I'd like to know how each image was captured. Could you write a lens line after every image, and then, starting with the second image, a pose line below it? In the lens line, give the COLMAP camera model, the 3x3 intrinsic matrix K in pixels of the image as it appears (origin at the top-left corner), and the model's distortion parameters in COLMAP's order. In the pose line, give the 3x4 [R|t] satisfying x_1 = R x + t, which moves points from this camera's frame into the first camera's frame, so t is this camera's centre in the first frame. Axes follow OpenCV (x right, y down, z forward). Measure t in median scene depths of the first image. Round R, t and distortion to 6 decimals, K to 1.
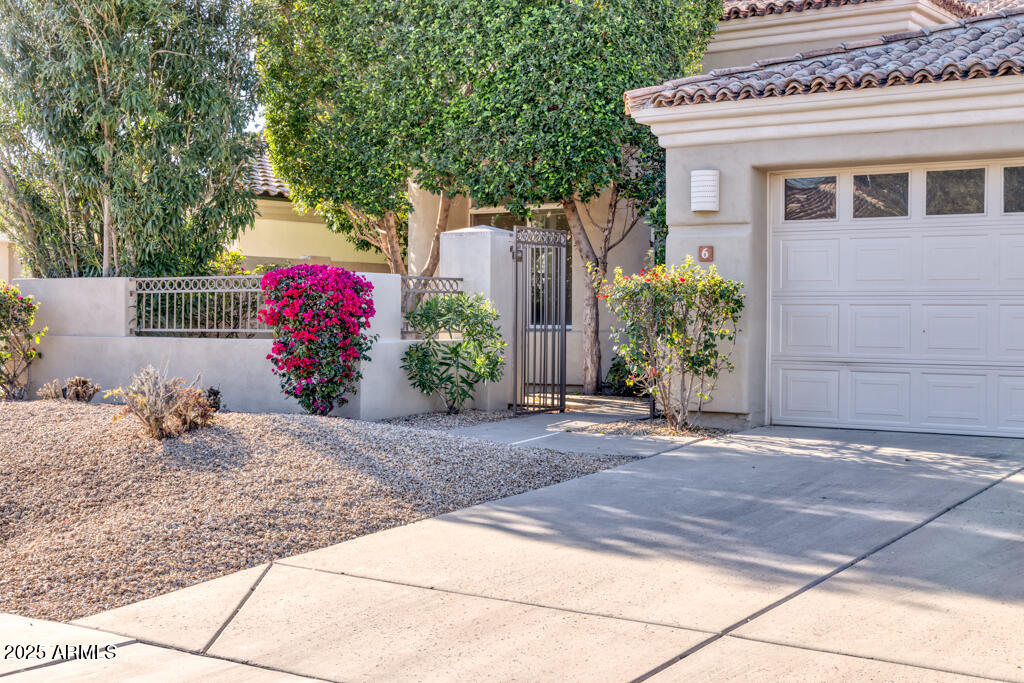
lens RADIAL K [[1393.9, 0, 512.0], [0, 1393.9, 341.5], [0, 0, 1]] dist [0.016813, 0.027602]
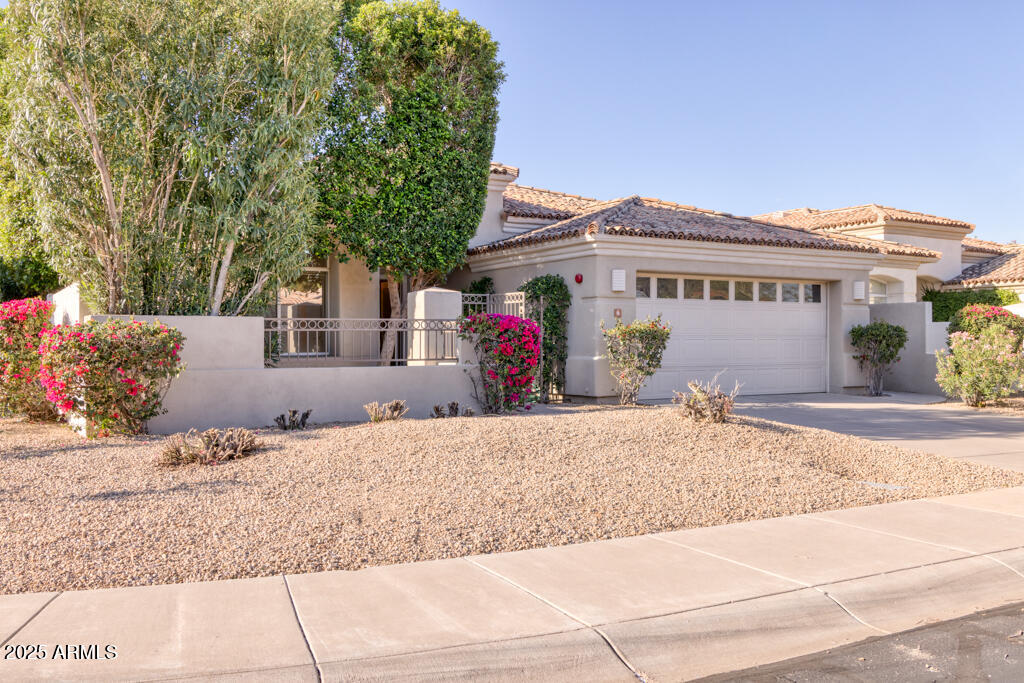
lens RADIAL K [[937.4, 0, 512.0], [0, 937.4, 341.5], [0, 0, 1]] dist [-0.007030, -0.006019]
pose [[0.419700, -0.005762, 0.907645, -1.082989], [0.021714, 0.999757, -0.003694, -0.022491], [-0.907403, 0.021259, 0.419723, 0.593085]]
